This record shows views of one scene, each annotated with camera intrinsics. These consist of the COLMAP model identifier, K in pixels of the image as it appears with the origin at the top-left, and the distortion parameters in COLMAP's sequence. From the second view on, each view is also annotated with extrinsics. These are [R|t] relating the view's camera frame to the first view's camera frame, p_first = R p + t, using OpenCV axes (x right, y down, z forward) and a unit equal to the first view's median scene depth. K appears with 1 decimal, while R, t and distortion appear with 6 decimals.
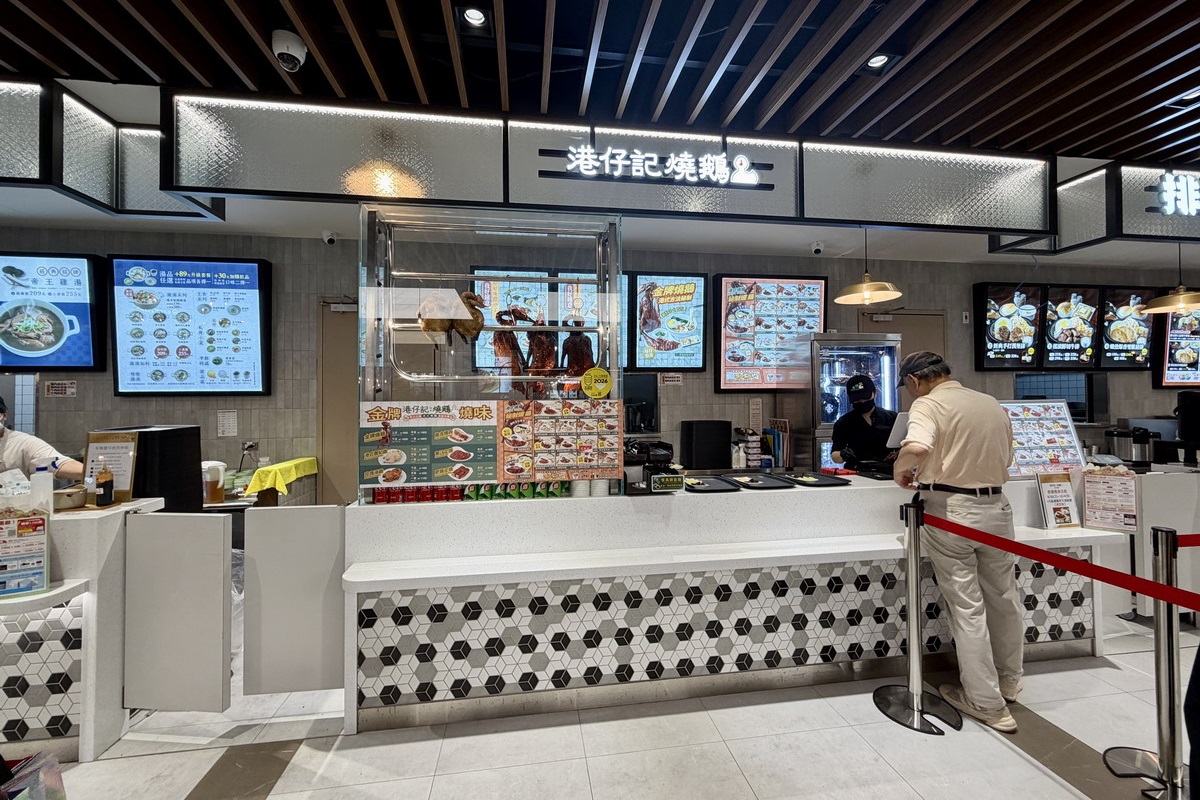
lens RADIAL K [[486.6, 0, 597.5], [0, 486.6, 391.6], [0, 0, 1]] dist [0.000810, 0.000001]
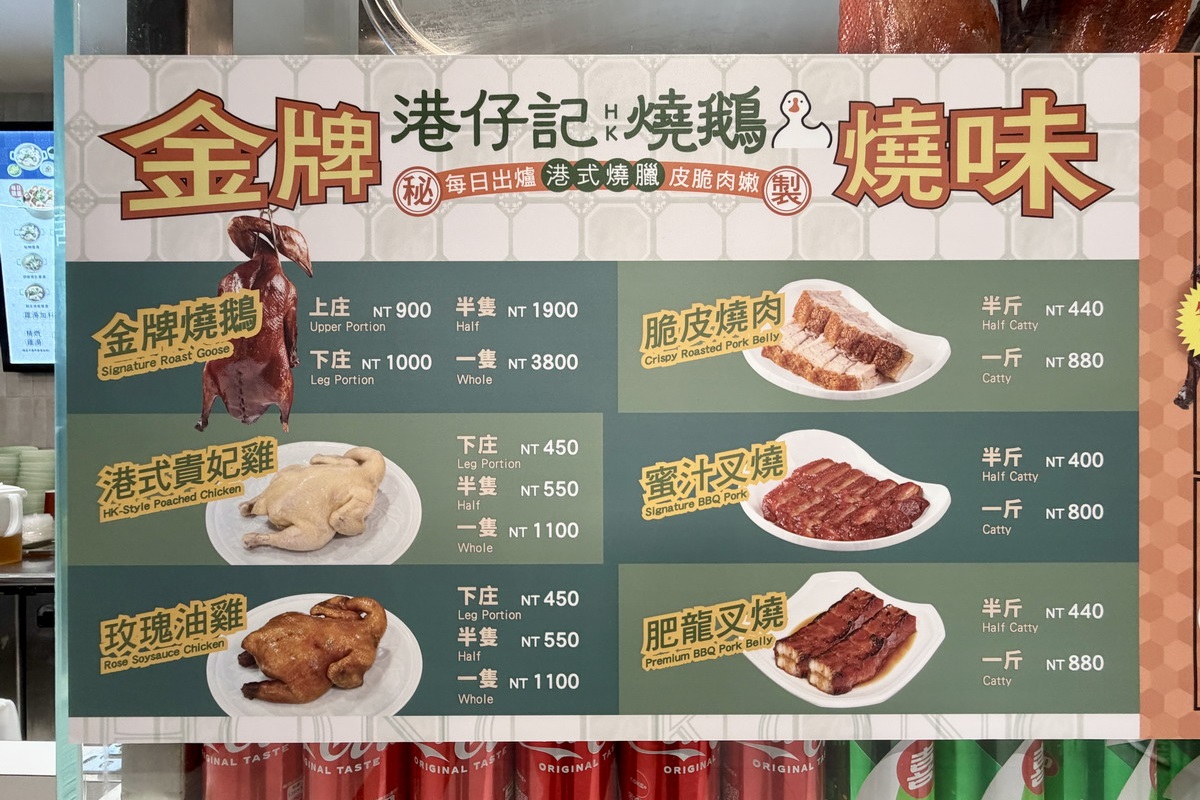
lens RADIAL K [[486.6, 0, 589.9], [0, 486.6, 431.1], [0, 0, 1]] dist [0.000810, 0.000001]
pose [[0.987870, 0.006825, -0.155133, -0.326588], [-0.003363, 0.999740, 0.022567, 0.110770], [0.155247, -0.021772, 0.987636, 0.872076]]
